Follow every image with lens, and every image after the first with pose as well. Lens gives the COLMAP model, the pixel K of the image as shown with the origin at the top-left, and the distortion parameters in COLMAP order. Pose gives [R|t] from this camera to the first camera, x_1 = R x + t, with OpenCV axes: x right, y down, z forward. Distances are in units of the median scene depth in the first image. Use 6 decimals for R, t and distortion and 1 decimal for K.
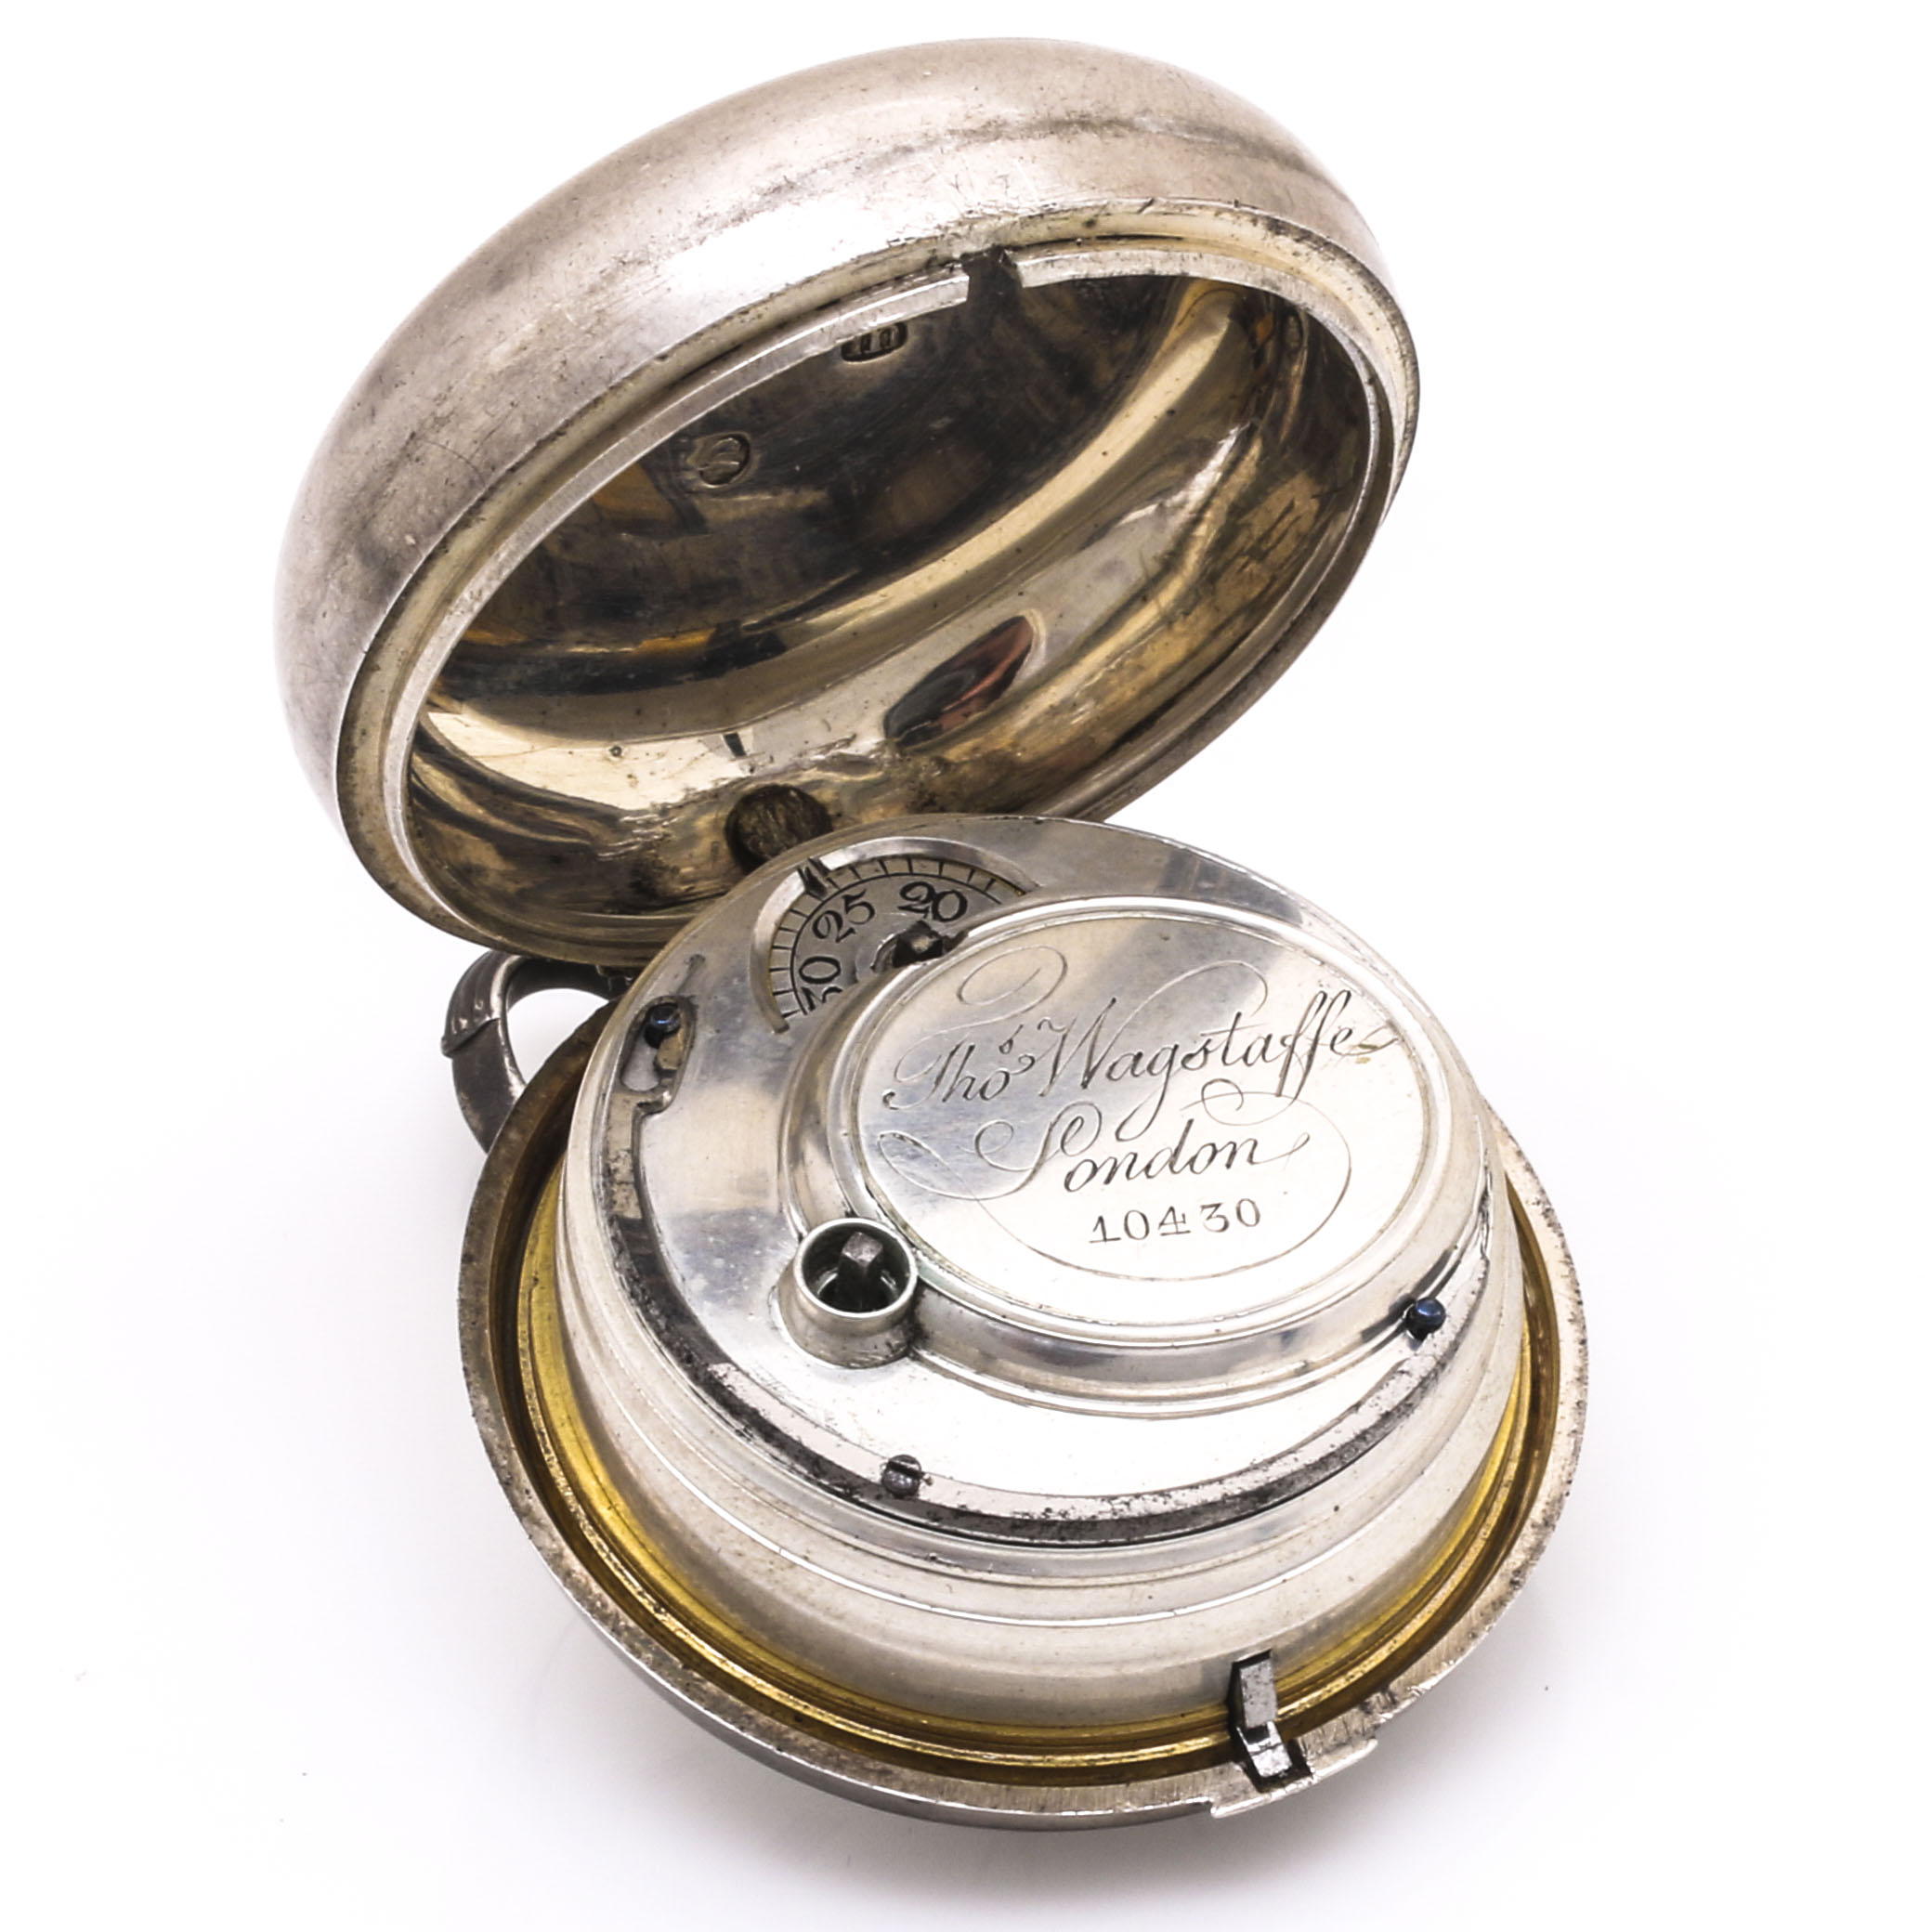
lens RADIAL K [[4347.9, 0, 977.7], [0, 4347.9, 964.7], [0, 0, 1]] dist [-0.243546, 0.000000]
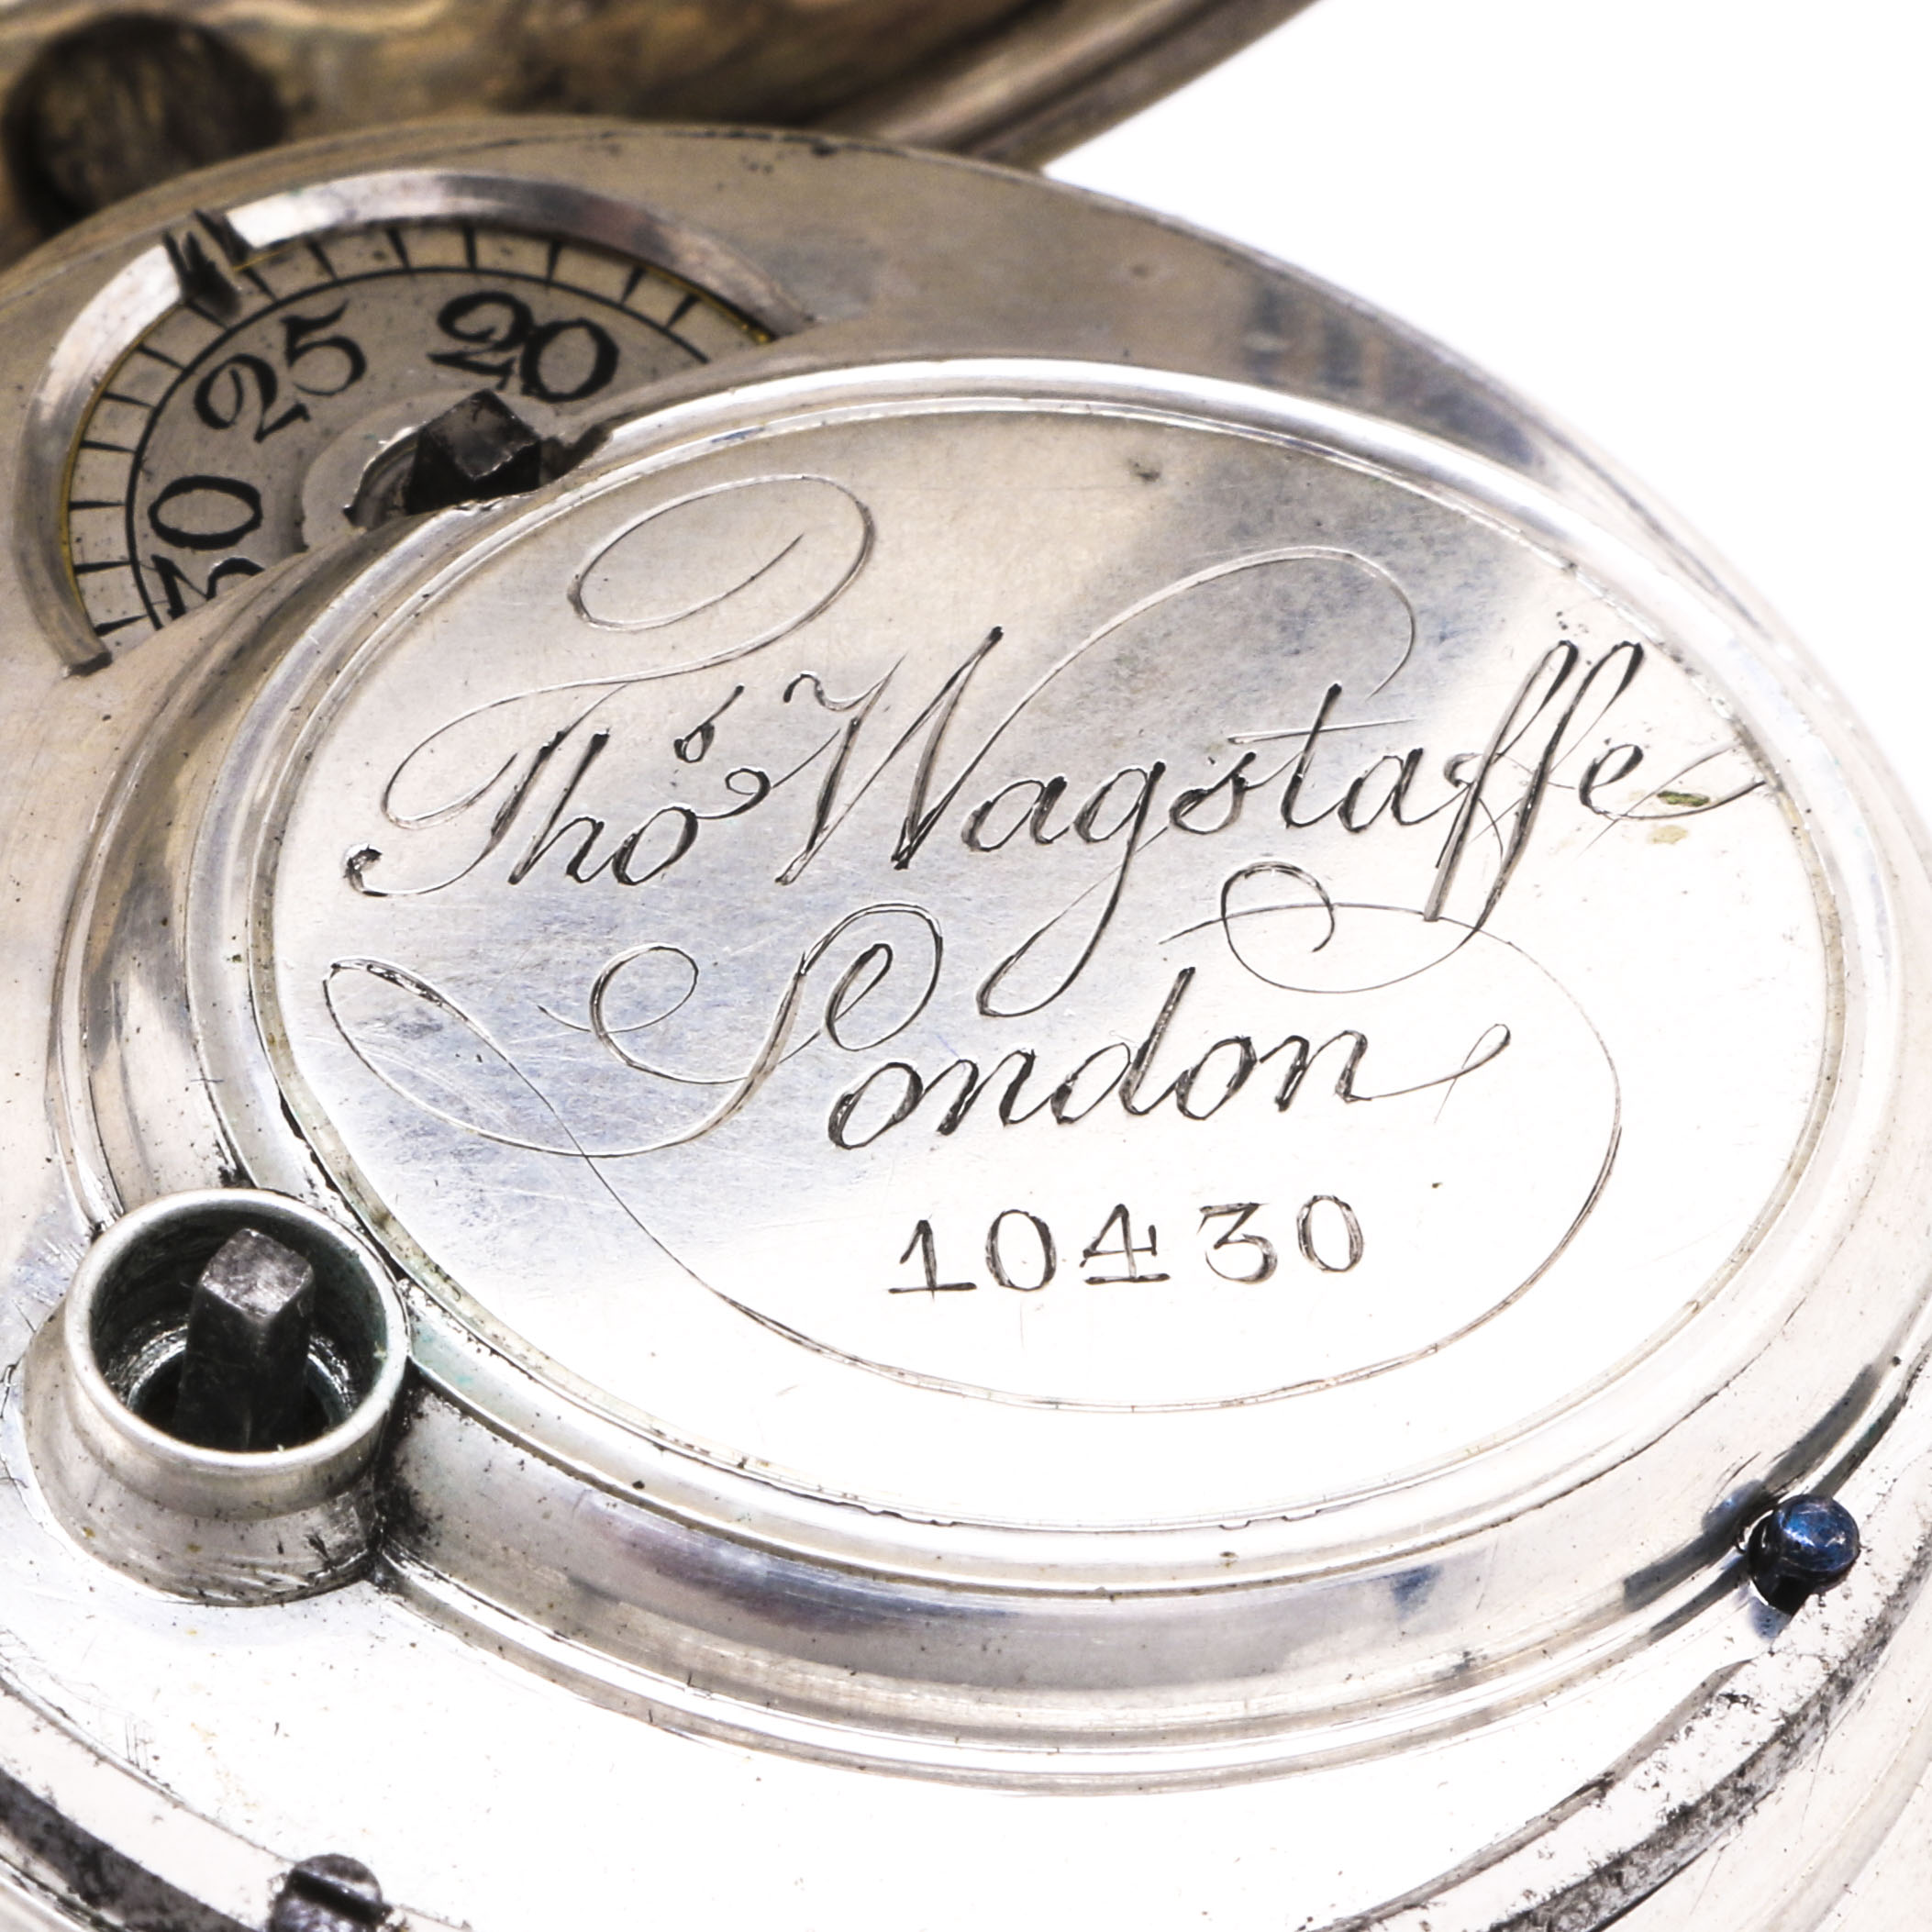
lens RADIAL K [[9765.1, 0, 964.3], [0, 9765.1, 967.3], [0, 0, 1]] dist [-0.363320, 0.000000]
pose [[0.998294, 0.054026, 0.022133, 0.012280], [-0.054720, 0.997988, 0.032039, 0.010302], [-0.020357, -0.033196, 0.999242, 0.183537]]
